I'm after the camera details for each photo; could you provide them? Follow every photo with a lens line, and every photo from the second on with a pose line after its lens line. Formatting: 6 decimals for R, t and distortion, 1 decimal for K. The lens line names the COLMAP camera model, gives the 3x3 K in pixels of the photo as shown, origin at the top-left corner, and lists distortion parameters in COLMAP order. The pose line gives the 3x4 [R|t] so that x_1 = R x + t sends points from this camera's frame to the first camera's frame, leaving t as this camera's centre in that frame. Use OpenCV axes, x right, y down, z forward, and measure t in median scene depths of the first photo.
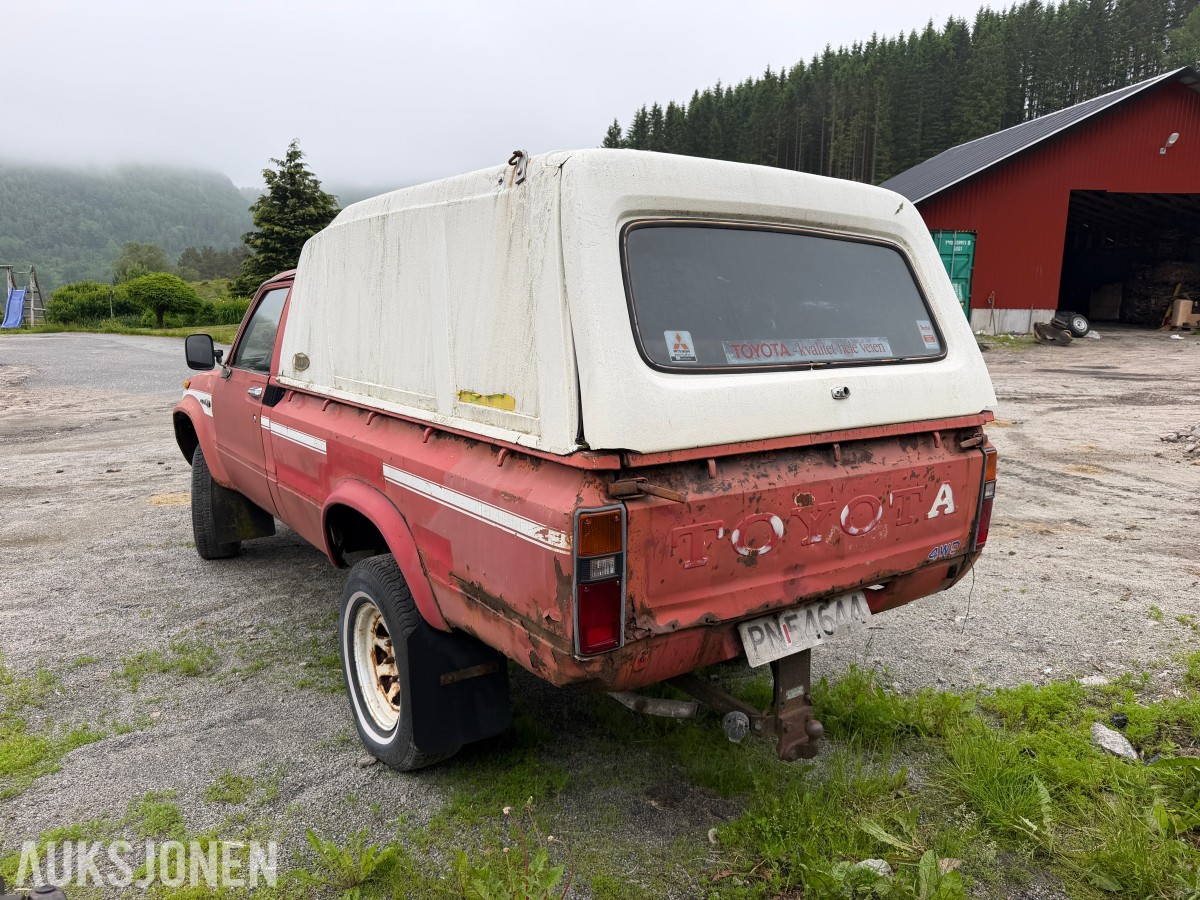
lens RADIAL K [[854.9, 0, 594.9], [0, 854.9, 445.8], [0, 0, 1]] dist [0.010000, -0.015094]
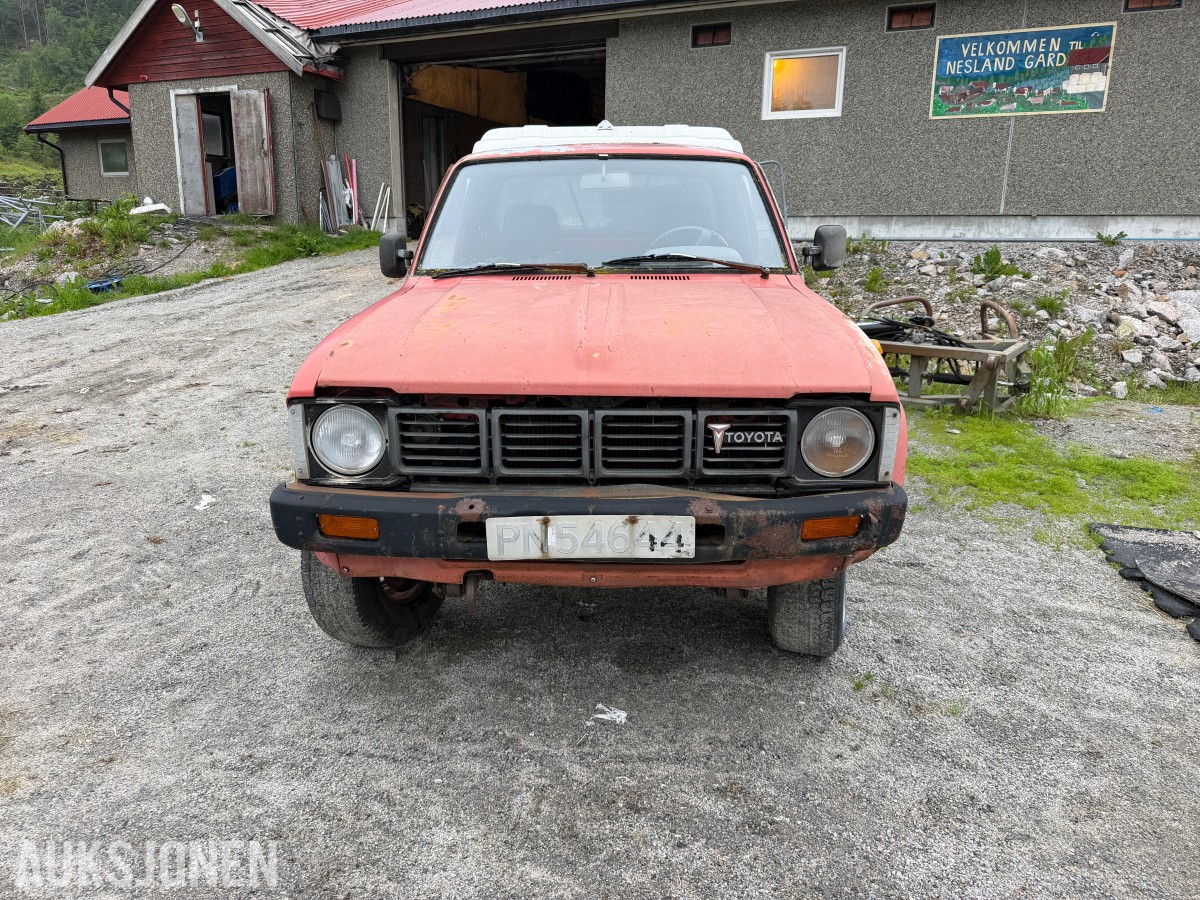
lens RADIAL K [[854.9, 0, 594.9], [0, 854.9, 445.8], [0, 0, 1]] dist [0.010000, -0.015094]
pose [[-0.801520, -0.154240, 0.577733, -1.445820], [0.093932, 0.921689, 0.376385, -0.487608], [-0.590544, 0.355948, -0.724264, 3.308526]]
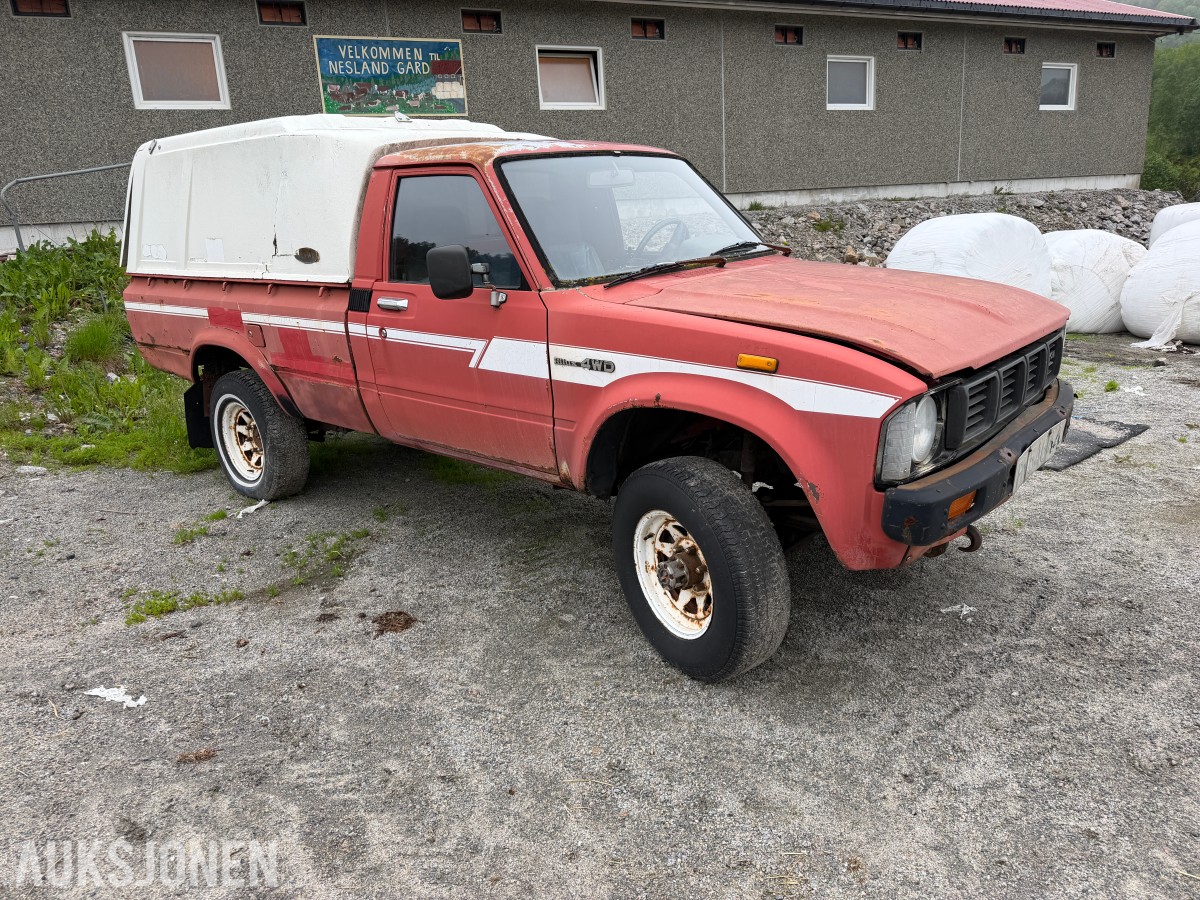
lens RADIAL K [[854.9, 0, 594.9], [0, 854.9, 445.8], [0, 0, 1]] dist [0.010000, -0.015094]
pose [[-0.970096, 0.107053, -0.217839, -0.103340], [0.004638, 0.905494, 0.424333, -0.559873], [0.242678, 0.410633, -0.878913, 3.556465]]
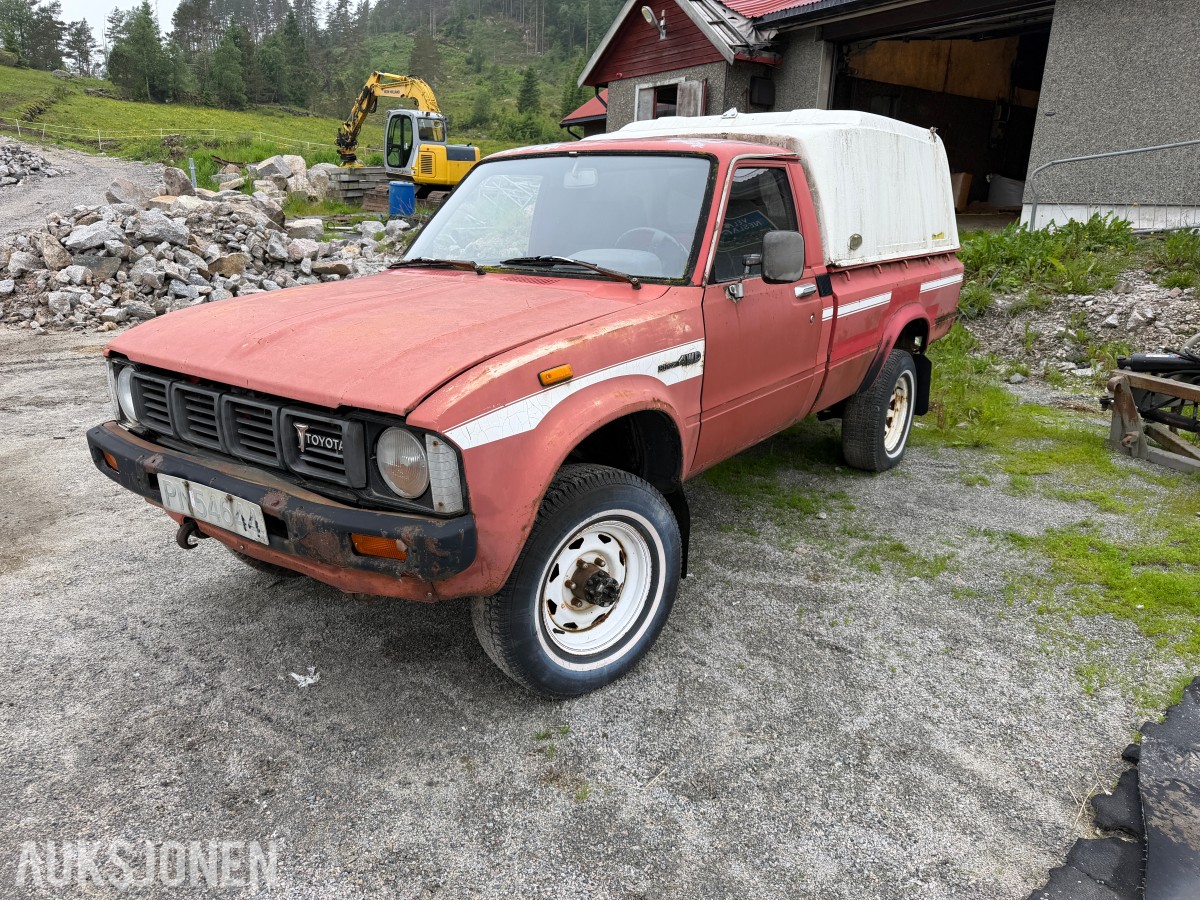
lens RADIAL K [[854.9, 0, 600.0], [0, 854.9, 450.0], [0, 0, 1]] dist [0.004572, -0.012231]
pose [[-0.331549, -0.271878, 0.903415, -1.997213], [0.139756, 0.932859, 0.332028, -0.395713], [-0.933029, 0.236341, -0.271292, 2.517372]]
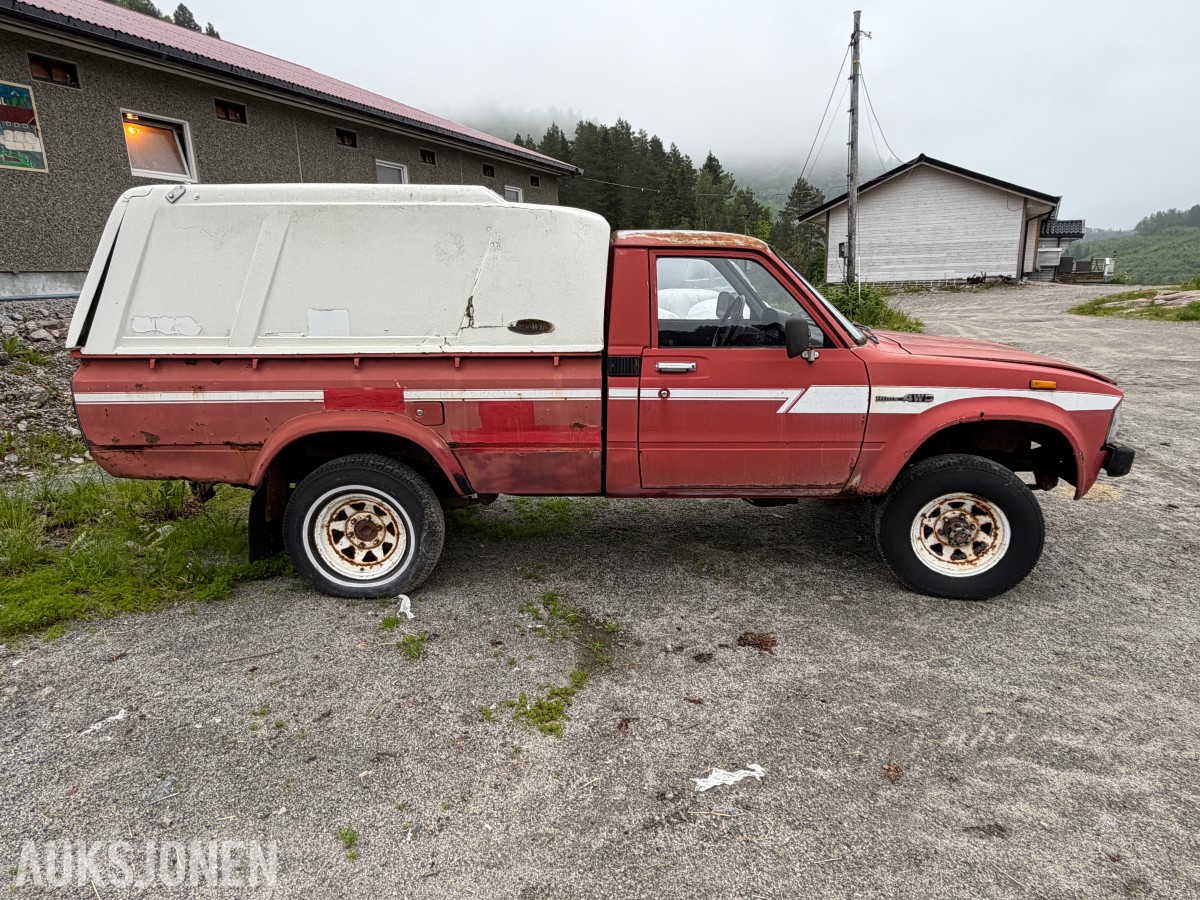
lens RADIAL K [[725.8, 0, 595.2], [0, 725.8, 436.2], [0, 0, 1]] dist [0.004414, 0.000356]
pose [[-0.557734, 0.192050, -0.807496, 1.120100], [-0.131714, 0.940058, 0.314552, -0.455523], [0.819502, 0.281795, -0.499007, 2.701367]]
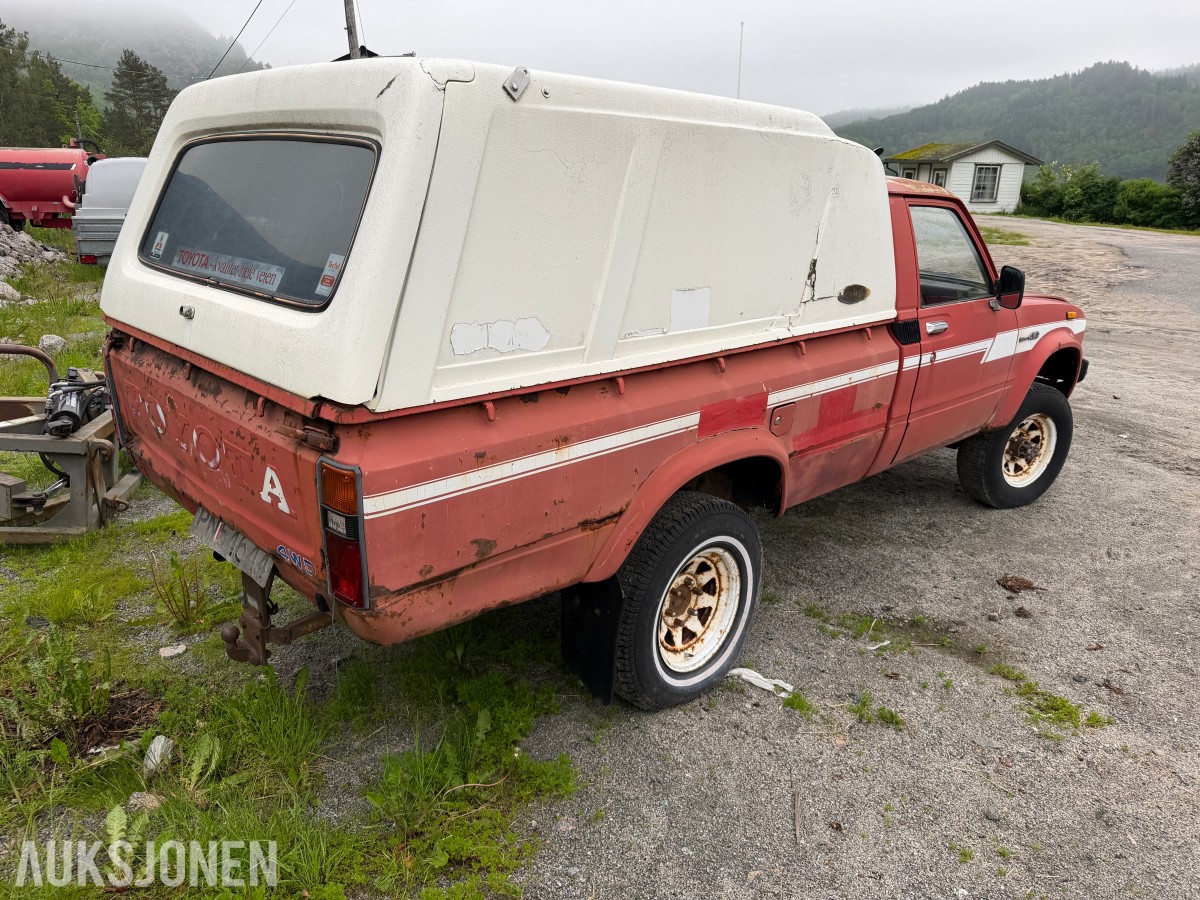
lens RADIAL K [[854.4, 0, 600.0], [0, 854.4, 450.0], [0, 0, 1]] dist [0.066704, -0.108845]
pose [[0.166003, 0.299812, -0.939444, 1.290657], [-0.187379, 0.944896, 0.268441, -0.256650], [0.968159, 0.131470, 0.213034, 1.221665]]
